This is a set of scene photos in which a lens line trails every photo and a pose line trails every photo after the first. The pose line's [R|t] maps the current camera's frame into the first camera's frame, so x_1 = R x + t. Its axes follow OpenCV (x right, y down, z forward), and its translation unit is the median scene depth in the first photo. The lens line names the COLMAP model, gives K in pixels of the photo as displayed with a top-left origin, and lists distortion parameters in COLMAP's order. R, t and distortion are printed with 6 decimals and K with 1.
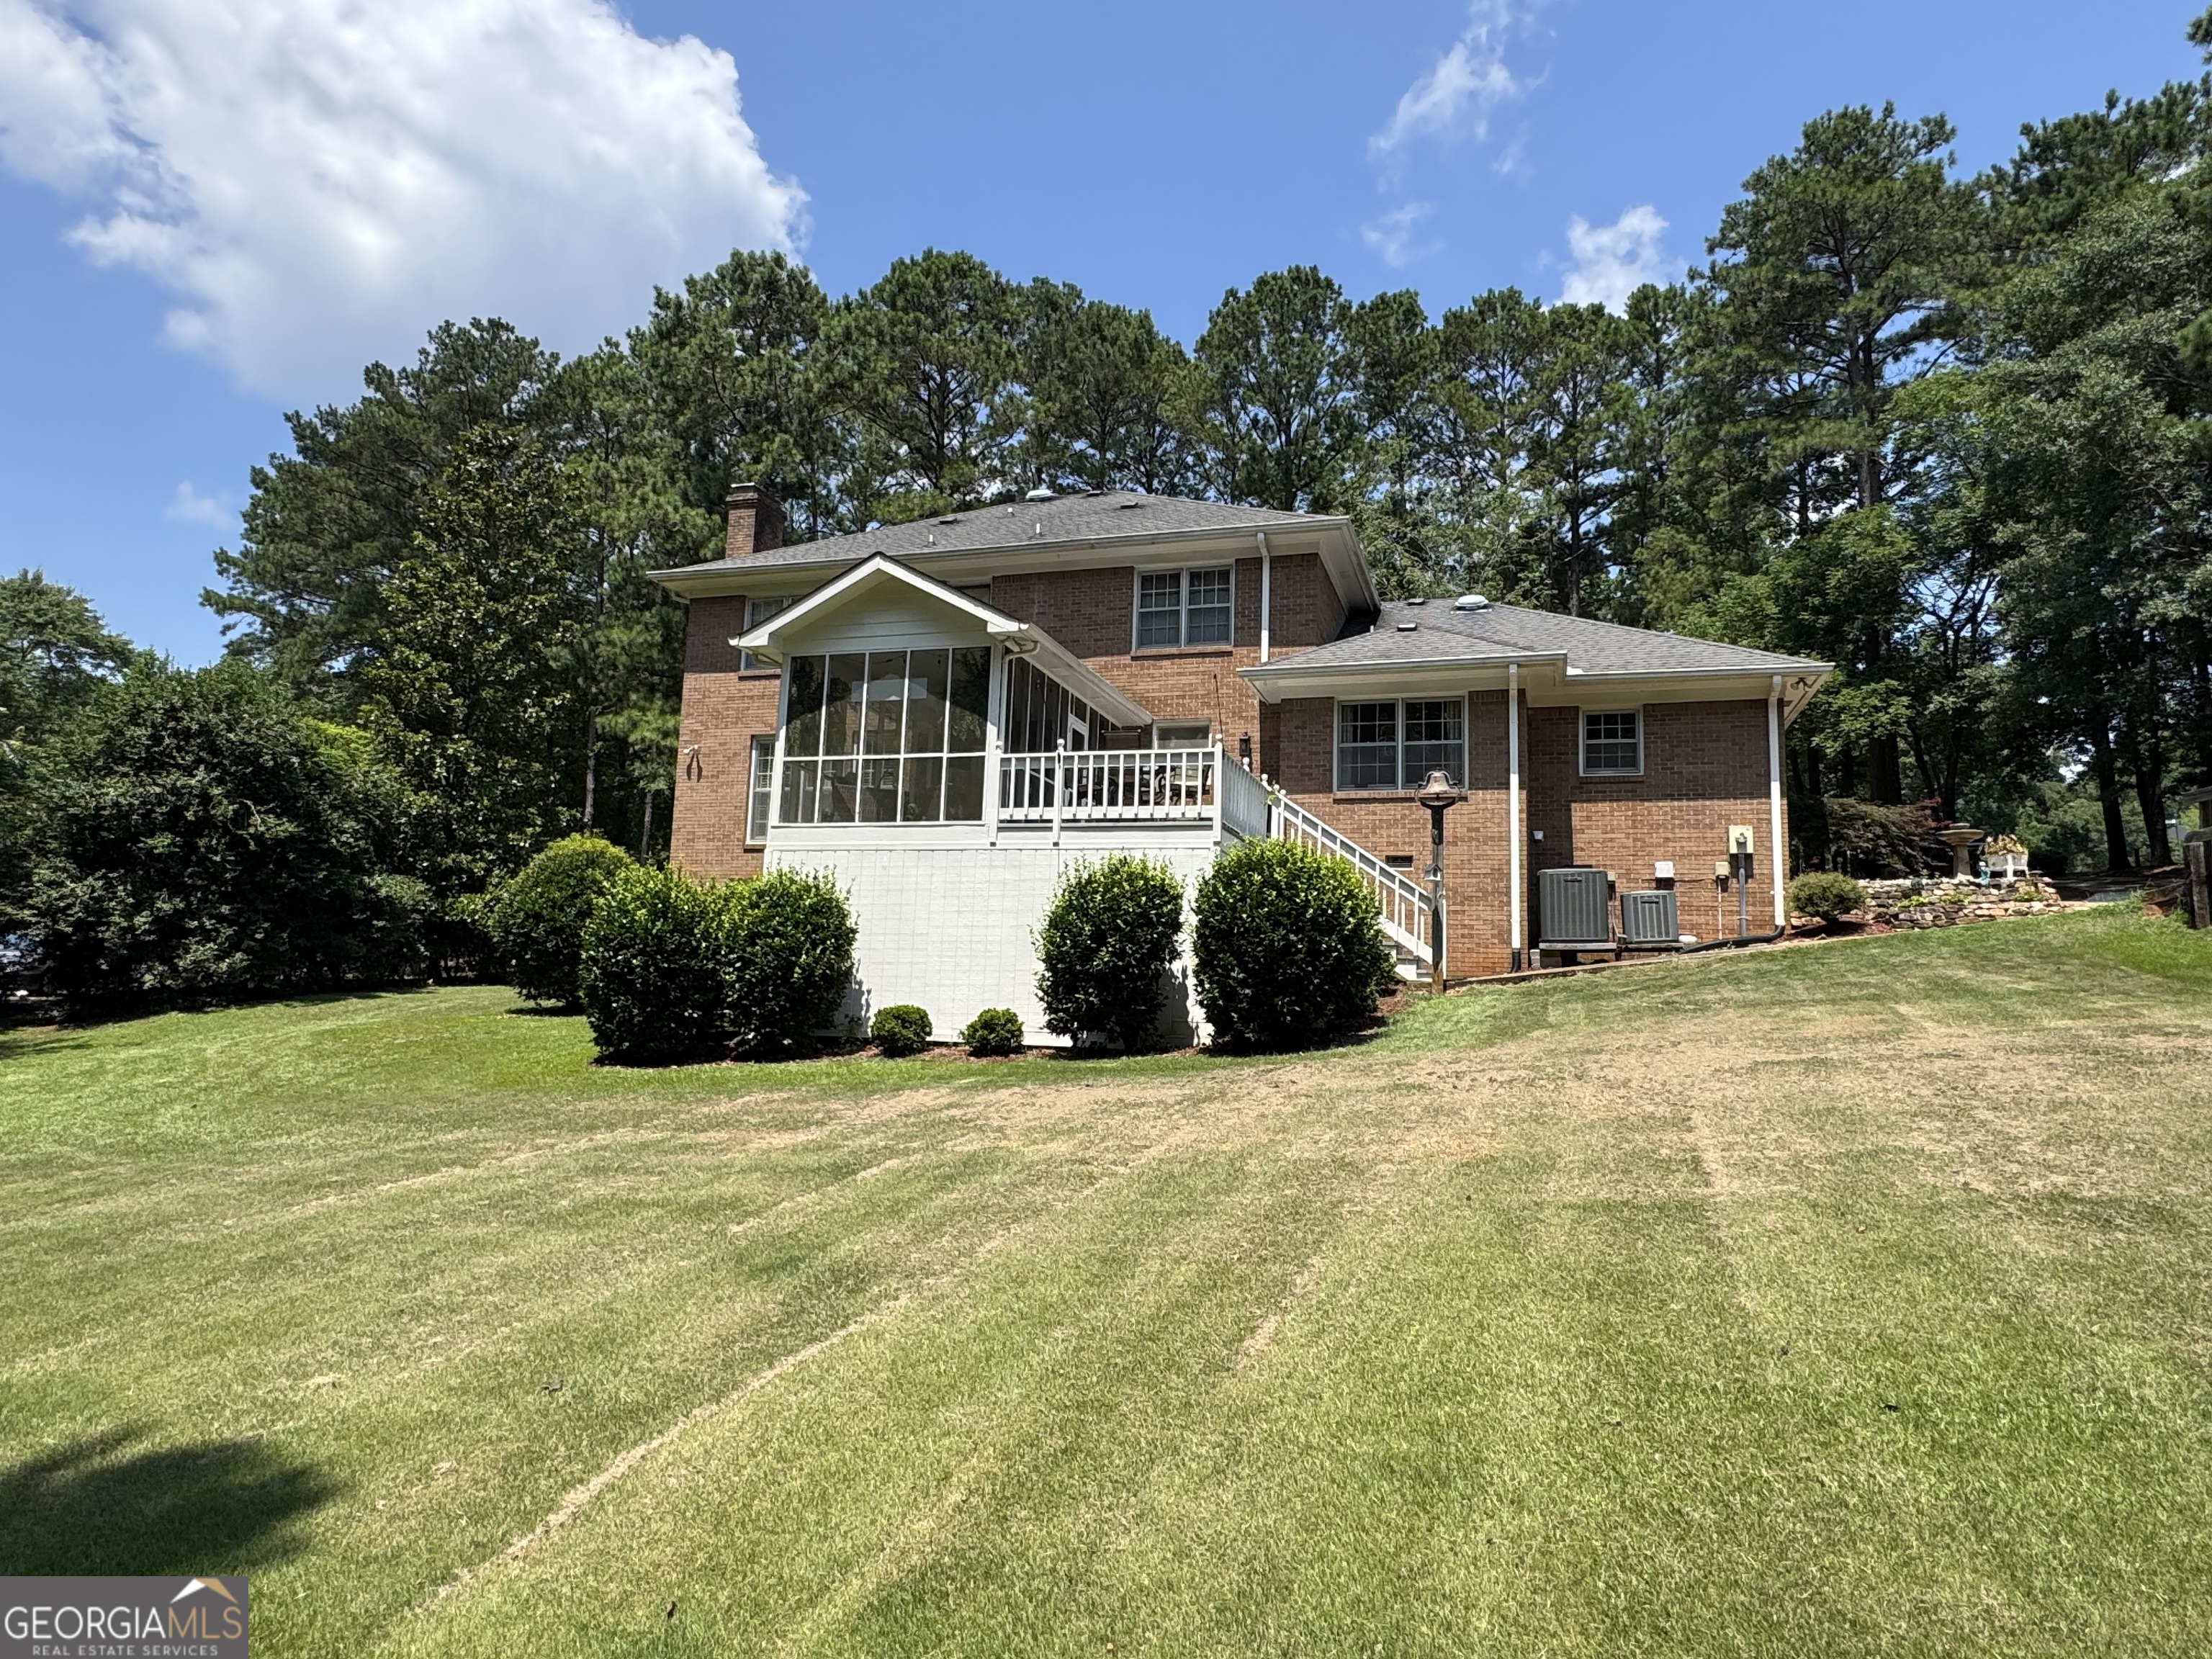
lens RADIAL K [[1345.3, 0, 1092.8], [0, 1345.3, 828.0], [0, 0, 1]] dist [0.000248, 0.003669]
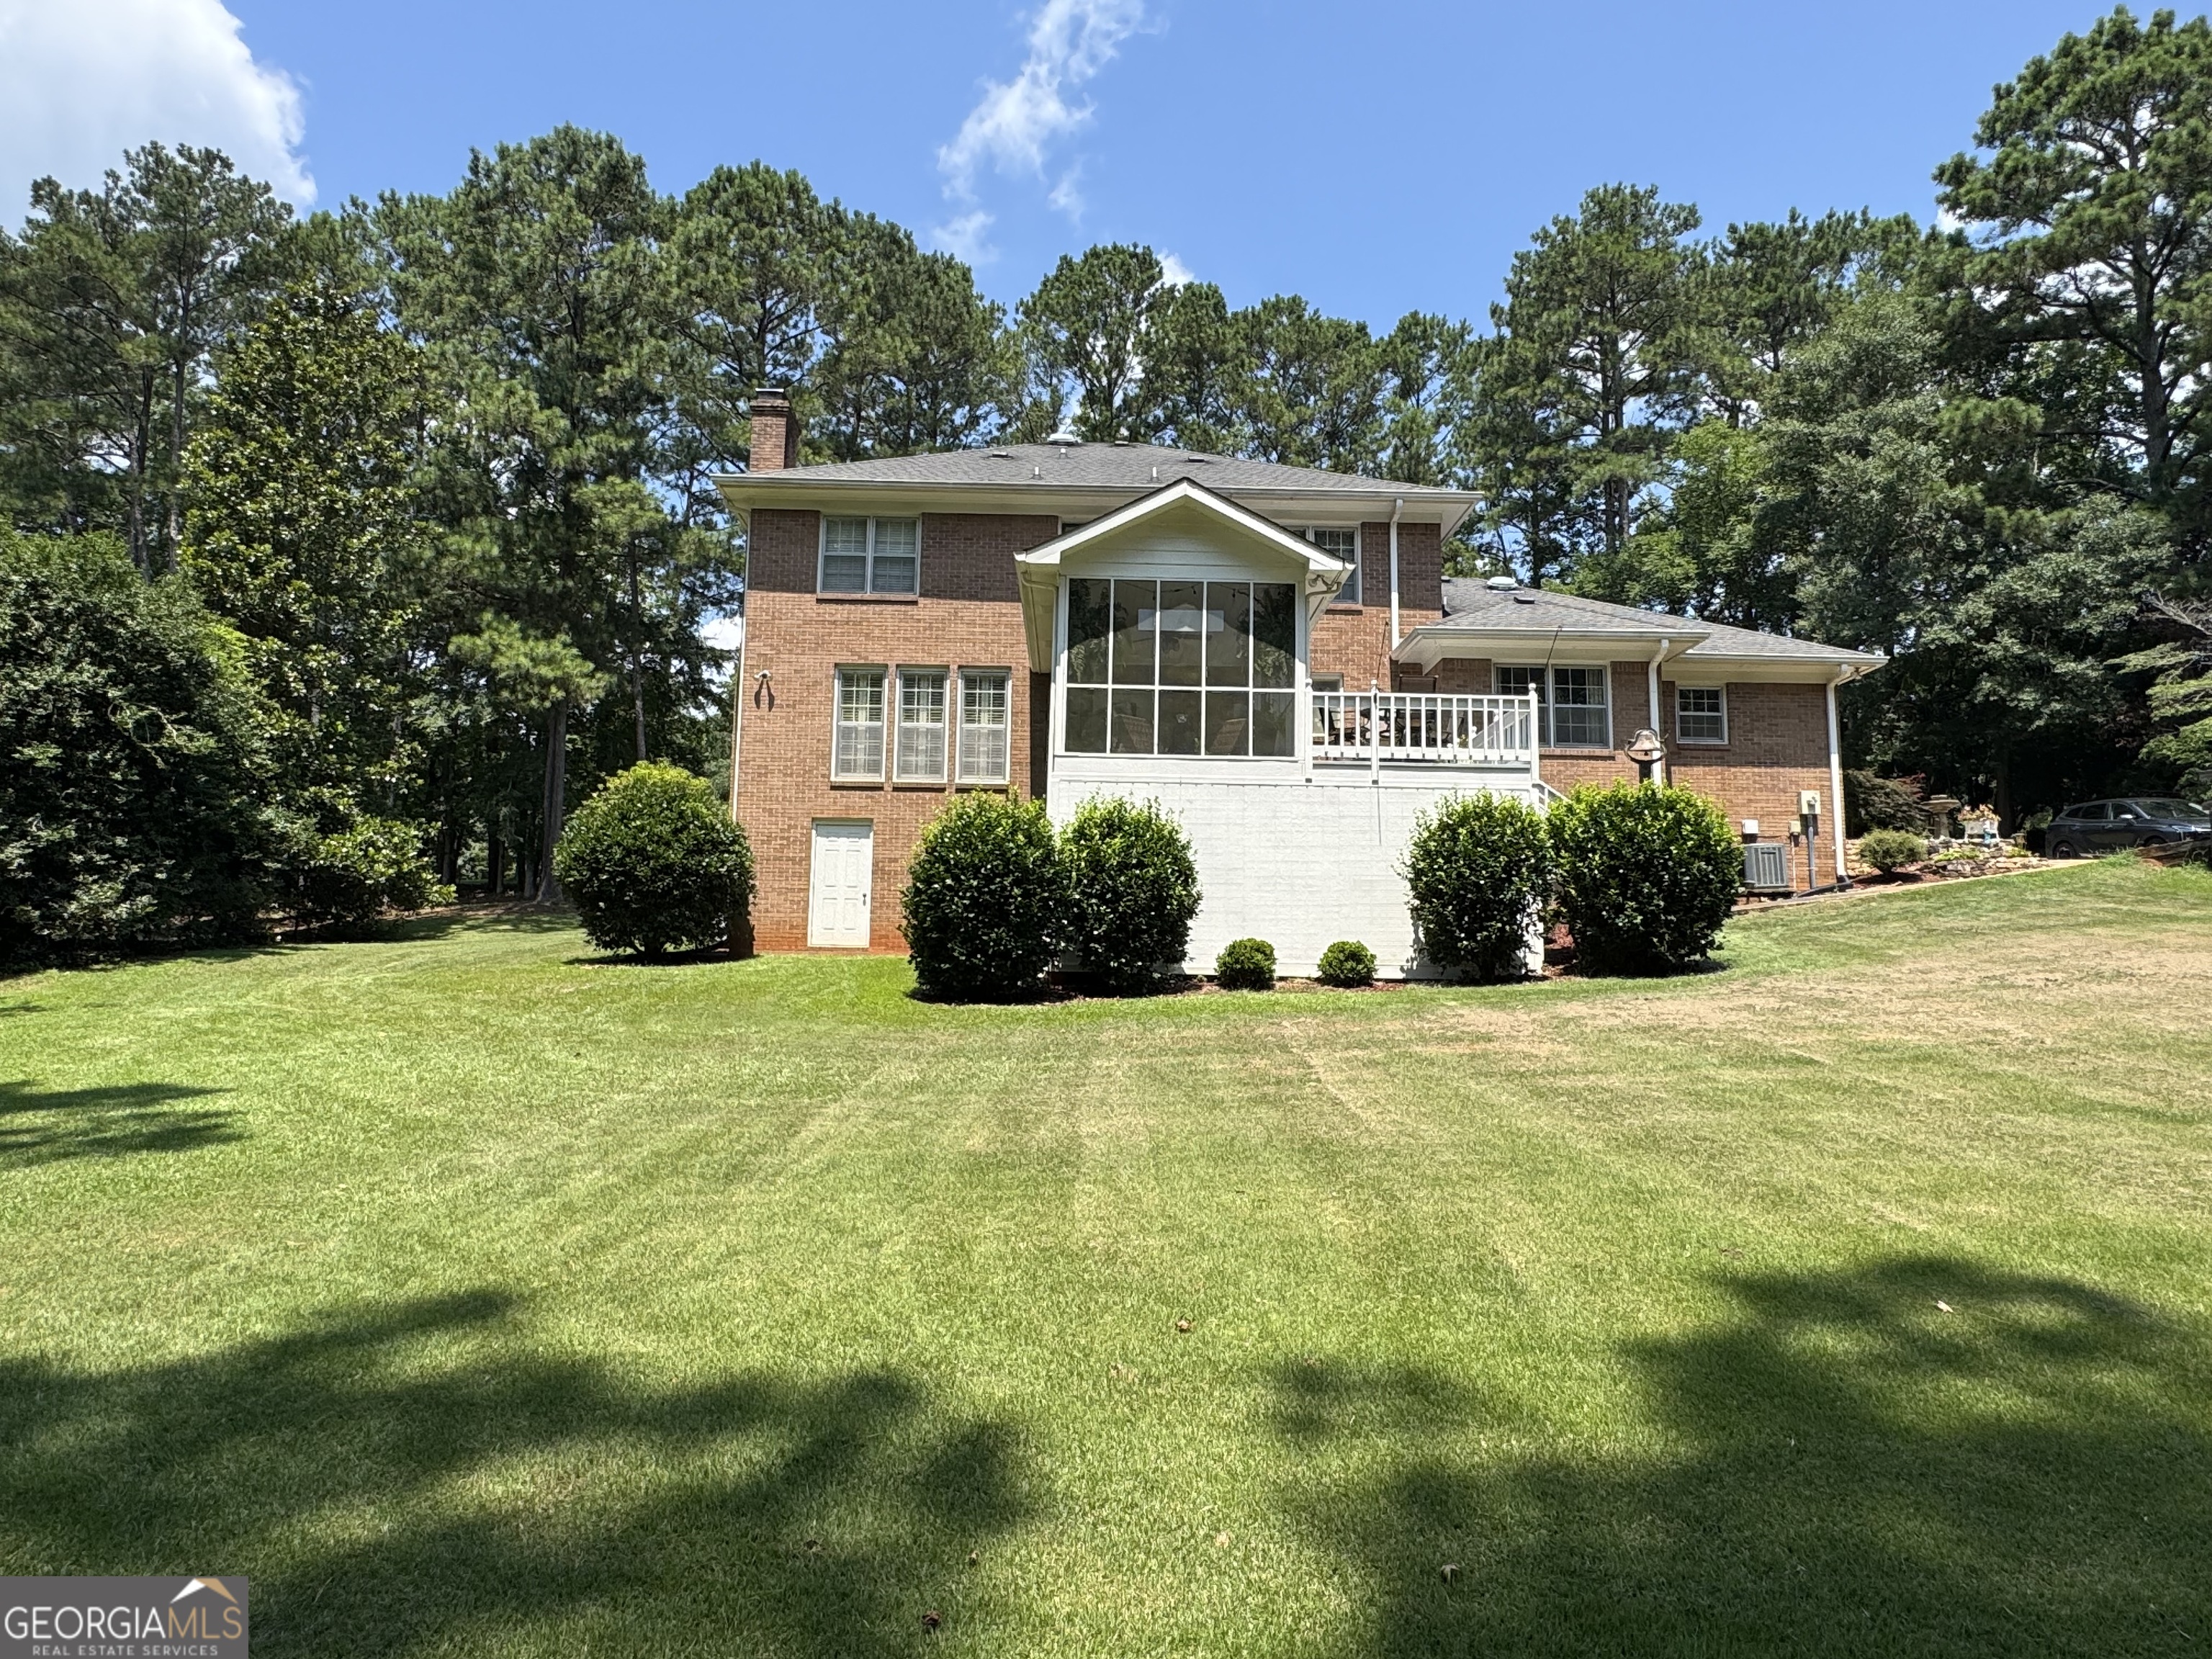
lens RADIAL K [[1345.3, 0, 1094.7], [0, 1345.3, 828.5], [0, 0, 1]] dist [0.000248, 0.003669]
pose [[0.948683, 0.024415, 0.315283, -0.464453], [-0.029826, 0.999479, 0.012349, 0.034480], [-0.314818, -0.021119, 0.948917, 0.079940]]
